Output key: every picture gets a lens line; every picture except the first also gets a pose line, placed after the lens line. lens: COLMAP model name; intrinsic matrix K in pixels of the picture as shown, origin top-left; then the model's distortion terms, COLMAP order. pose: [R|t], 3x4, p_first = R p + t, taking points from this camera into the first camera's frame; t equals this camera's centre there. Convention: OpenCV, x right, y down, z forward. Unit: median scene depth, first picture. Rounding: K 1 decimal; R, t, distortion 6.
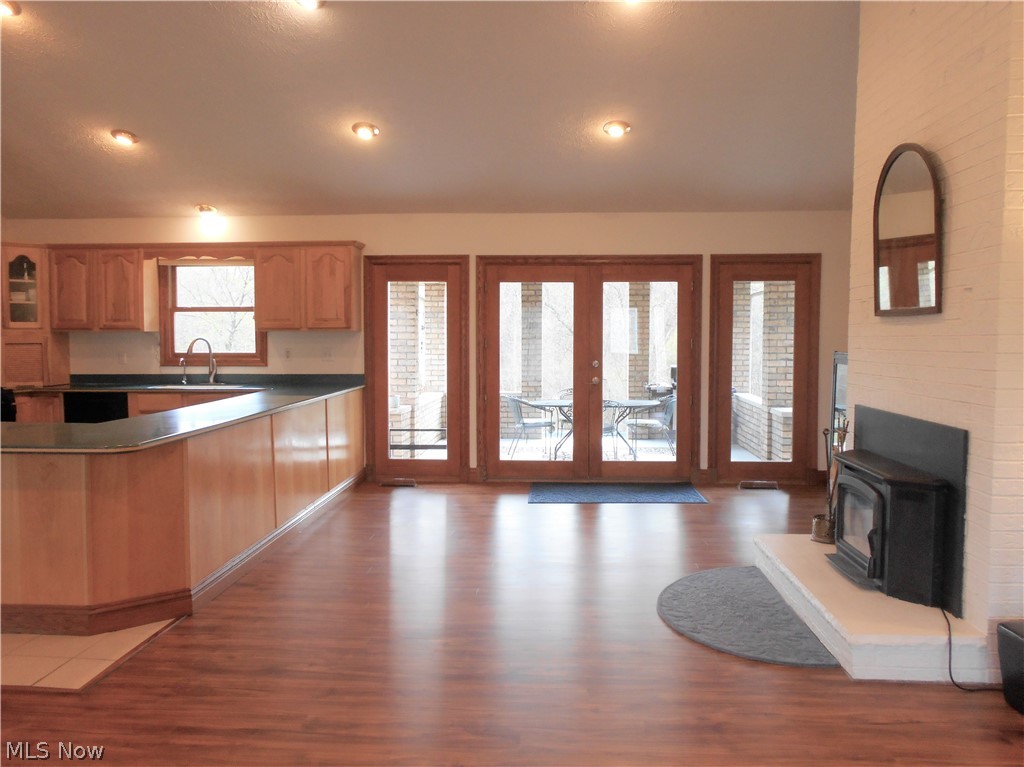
lens RADIAL K [[775.0, 0, 512.0], [0, 775.0, 383.5], [0, 0, 1]] dist [-0.042517, 0.006193]
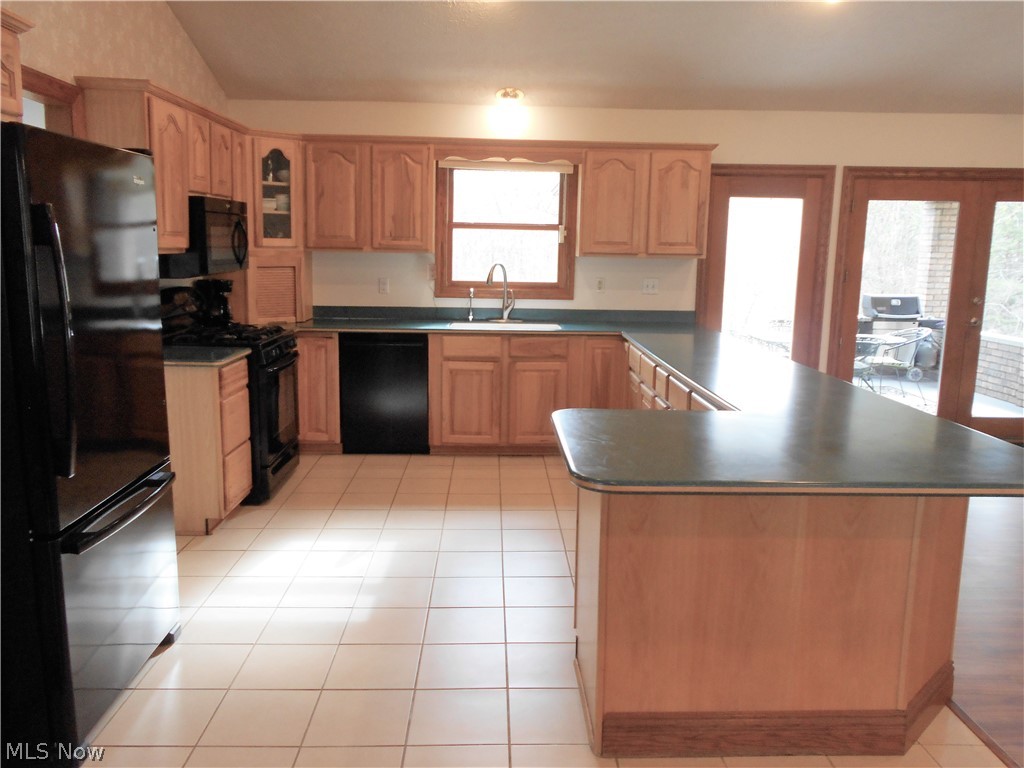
lens RADIAL K [[784.9, 0, 512.0], [0, 784.9, 367.6], [0, 0, 1]] dist [0.013045, 0.008813]
pose [[0.996334, 0.004402, 0.085439, -0.463264], [-0.012542, 0.995401, 0.094973, -0.029322], [-0.084628, -0.095696, 0.991807, 0.189074]]
